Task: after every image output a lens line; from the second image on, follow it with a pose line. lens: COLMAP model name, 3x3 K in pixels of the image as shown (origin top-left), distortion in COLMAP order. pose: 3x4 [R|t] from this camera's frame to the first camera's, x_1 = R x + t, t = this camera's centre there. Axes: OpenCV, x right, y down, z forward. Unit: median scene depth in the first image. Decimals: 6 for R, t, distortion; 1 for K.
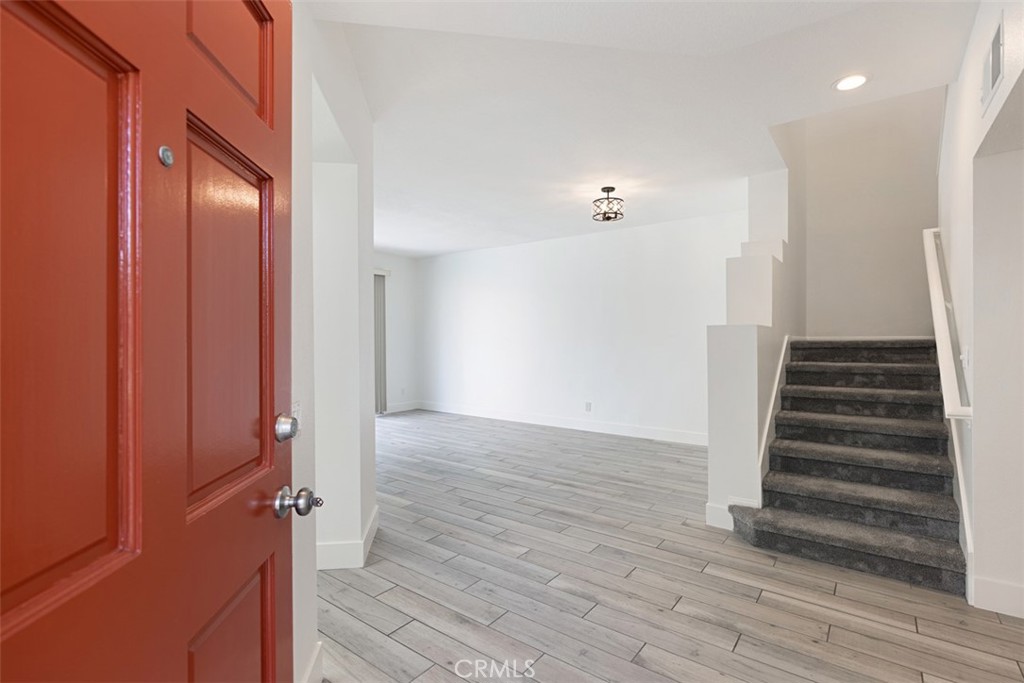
lens RADIAL K [[489.7, 0, 507.4], [0, 489.7, 337.0], [0, 0, 1]] dist [-0.003696, 0.000708]
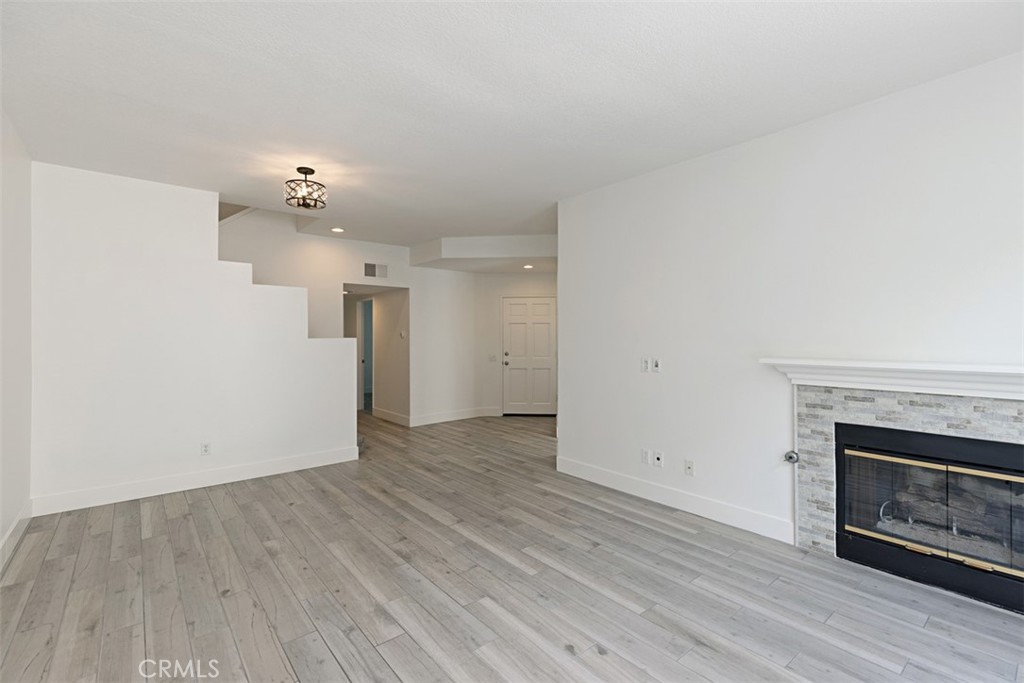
lens RADIAL K [[466.2, 0, 511.9], [0, 466.2, 337.6], [0, 0, 1]] dist [0.002594, -0.000070]
pose [[-0.974947, 0.004099, 0.222400, -0.458842], [0.003932, 0.999992, -0.001193, -0.021601], [-0.222403, -0.000289, -0.974955, 2.474472]]
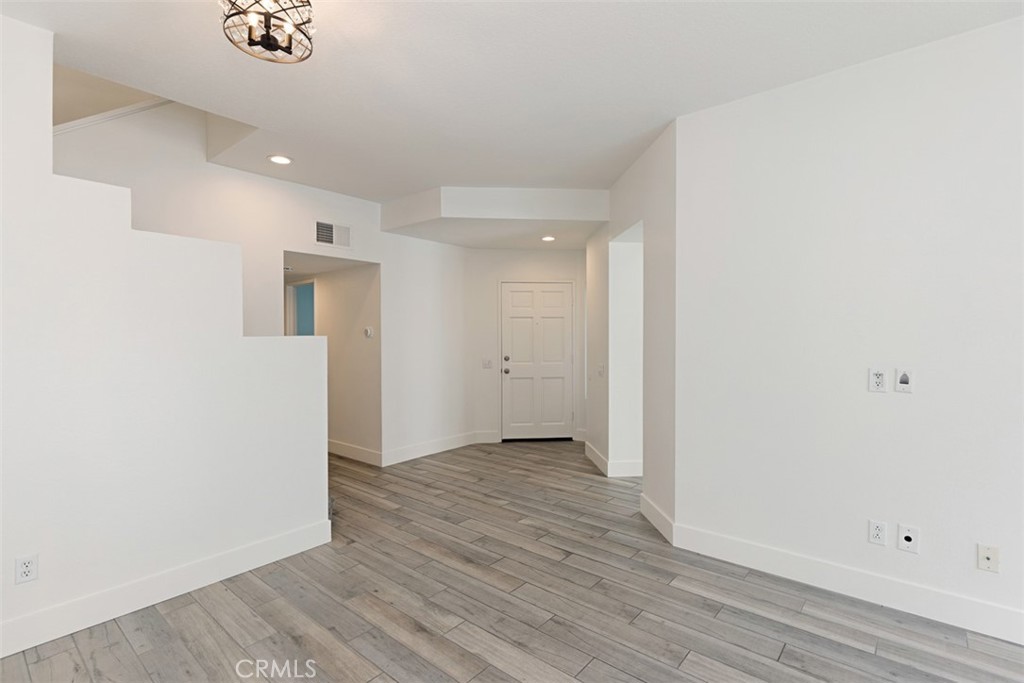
lens RADIAL K [[489.7, 0, 512.4], [0, 489.7, 342.6], [0, 0, 1]] dist [-0.003696, 0.000708]
pose [[-0.998907, 0.004350, 0.046548, -0.000128], [0.004809, 0.999941, 0.009761, -0.018849], [-0.046502, 0.009974, -0.998868, 1.998309]]
